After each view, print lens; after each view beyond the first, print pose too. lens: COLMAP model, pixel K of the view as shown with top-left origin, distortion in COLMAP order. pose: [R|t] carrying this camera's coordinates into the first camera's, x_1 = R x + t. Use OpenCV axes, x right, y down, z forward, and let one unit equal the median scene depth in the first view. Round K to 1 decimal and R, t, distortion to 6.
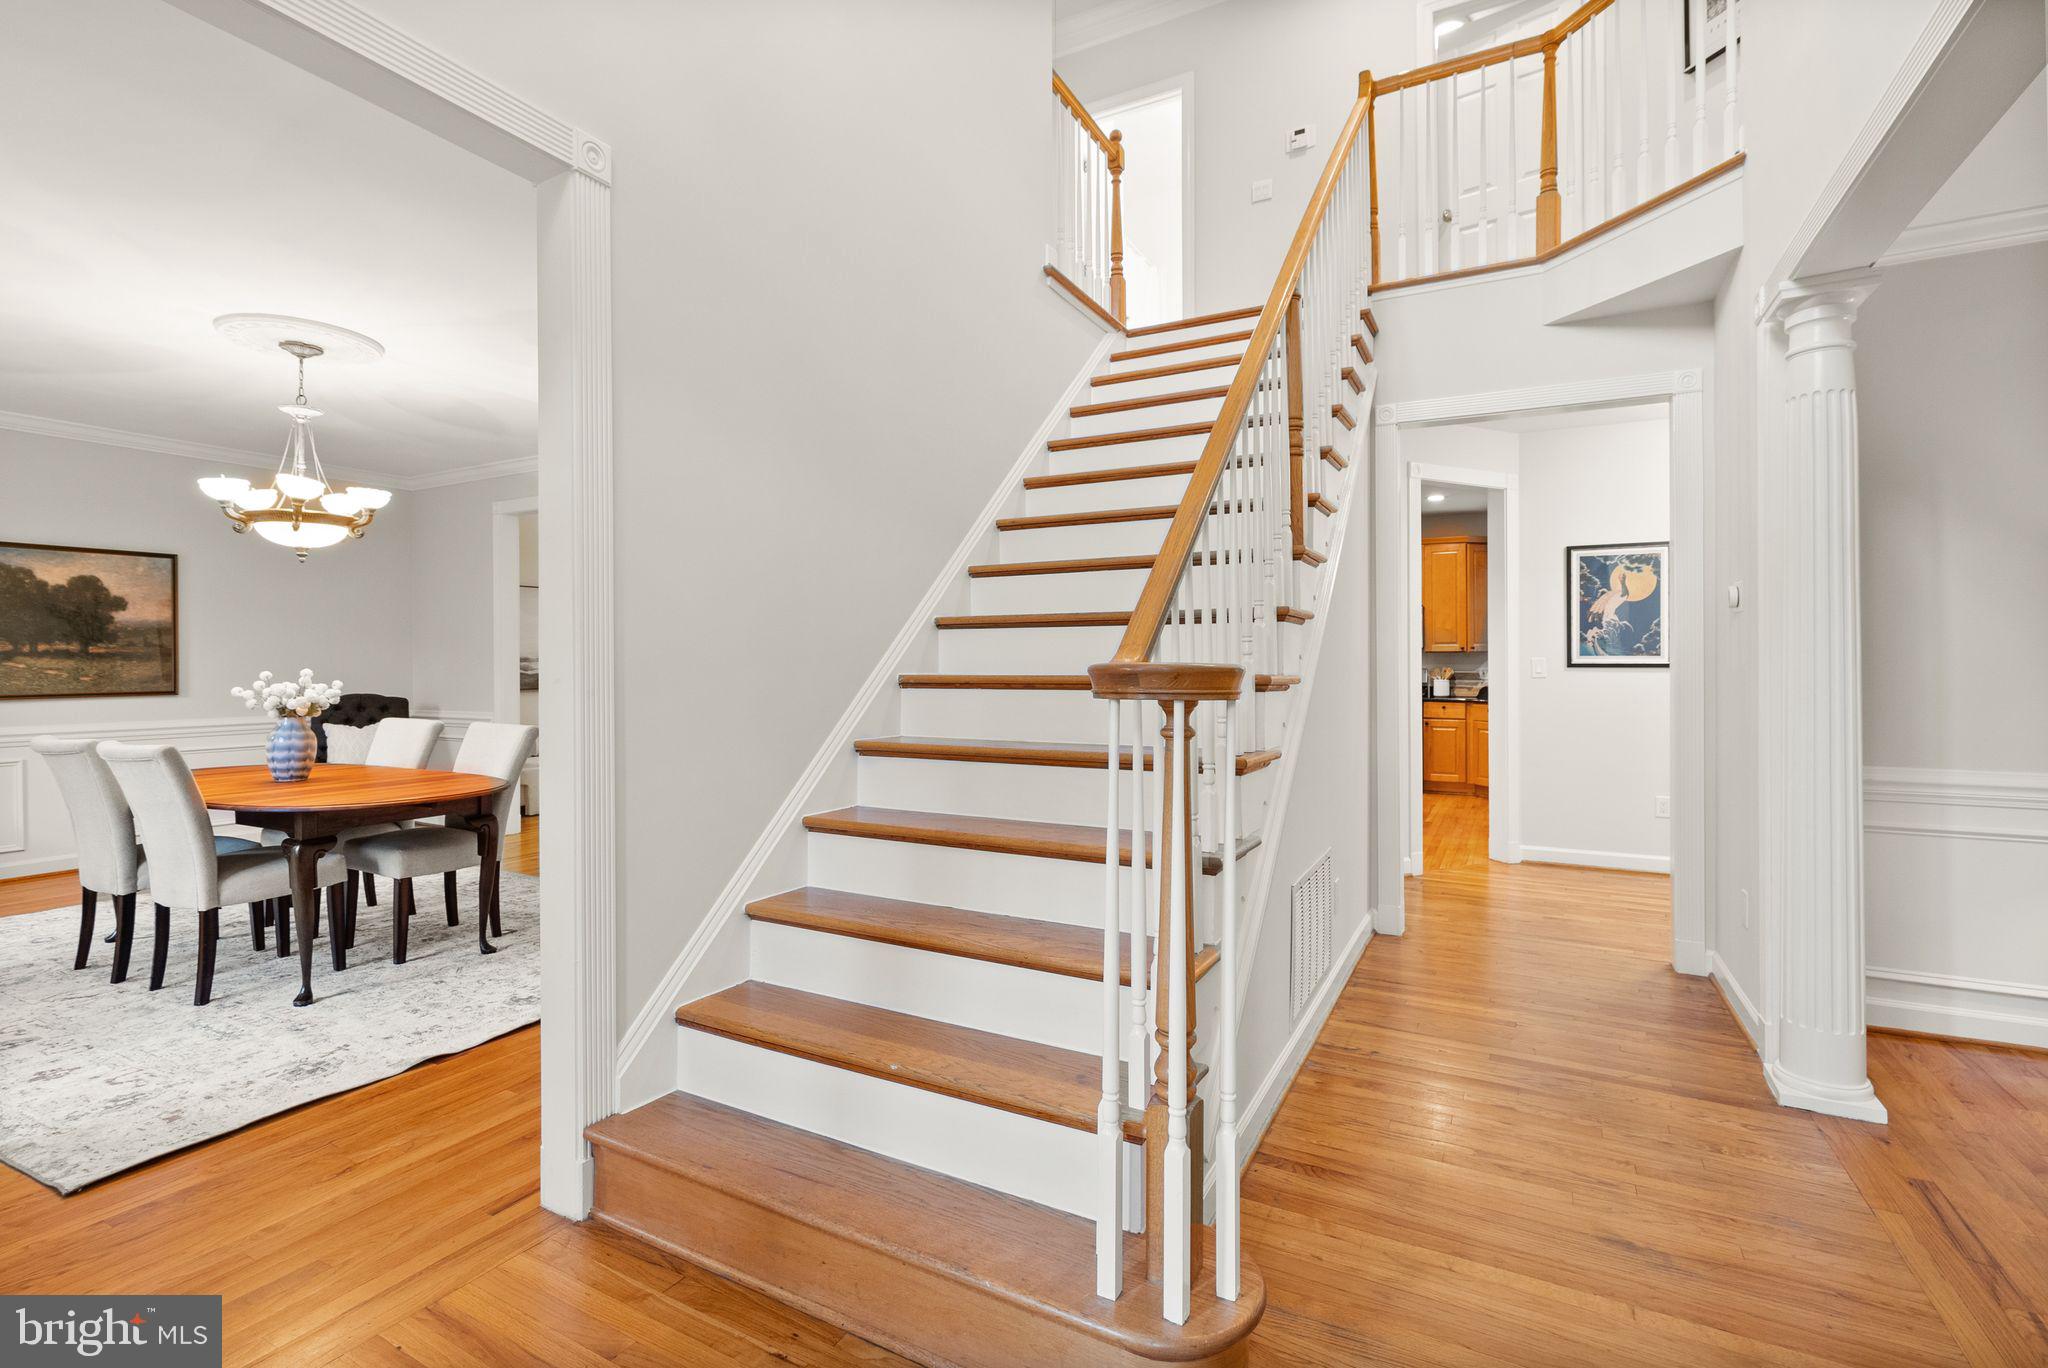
lens RADIAL K [[957.3, 0, 1019.3], [0, 957.3, 666.7], [0, 0, 1]] dist [0.000525, 0.001993]
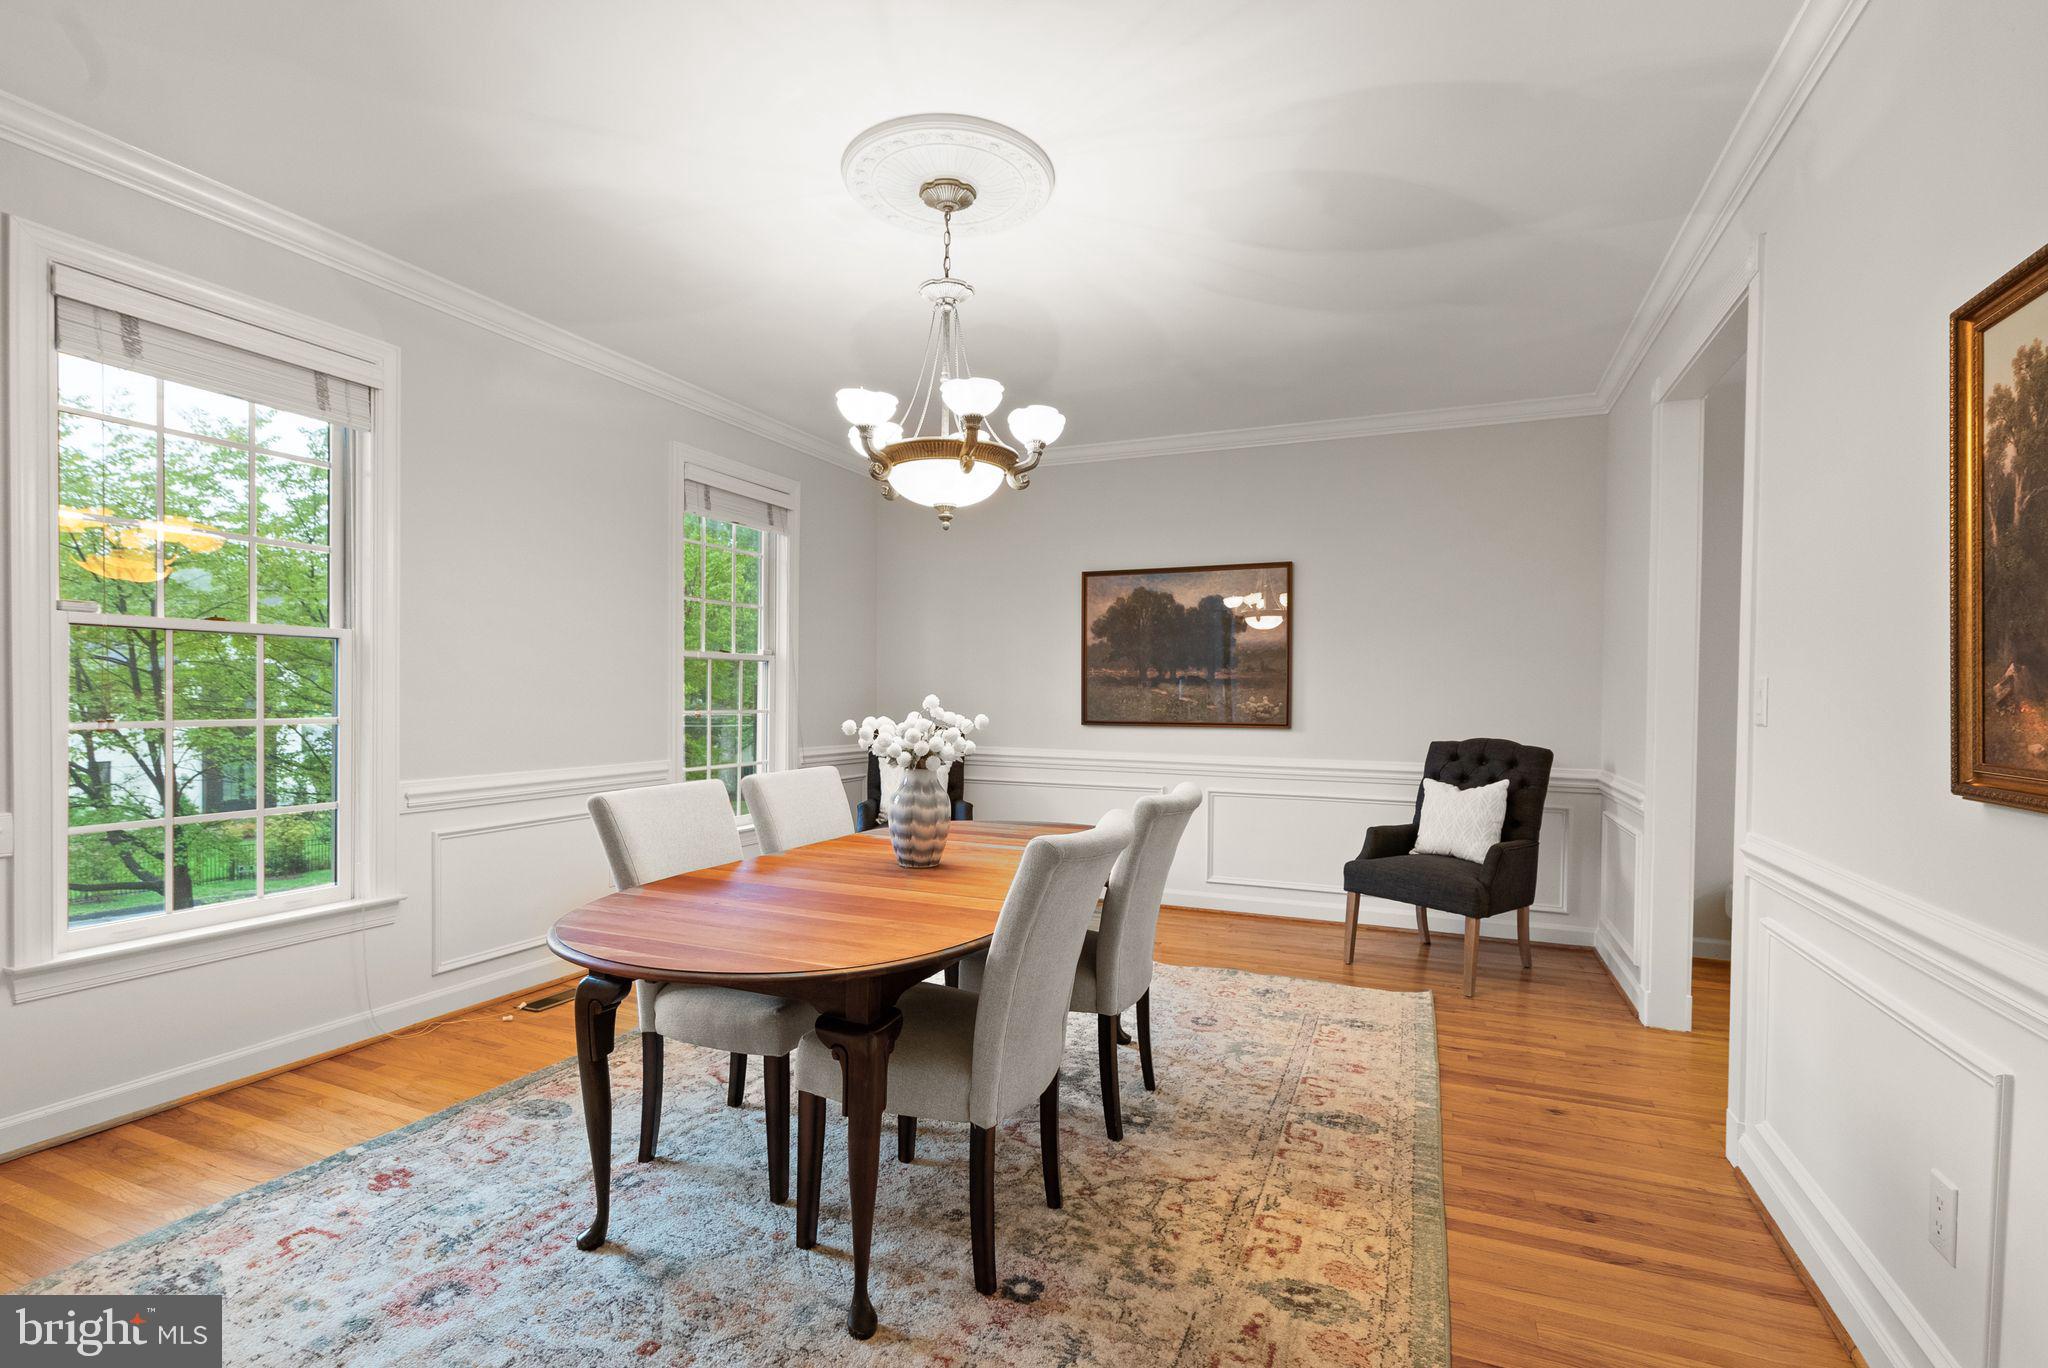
lens RADIAL K [[957.3, 0, 1029.0], [0, 957.3, 698.6], [0, 0, 1]] dist [0.000525, 0.001993]
pose [[0.105479, 0.007909, -0.994390, -0.074425], [-0.014311, 0.999877, 0.006434, 0.000845], [0.994319, 0.013552, 0.105579, 0.738124]]
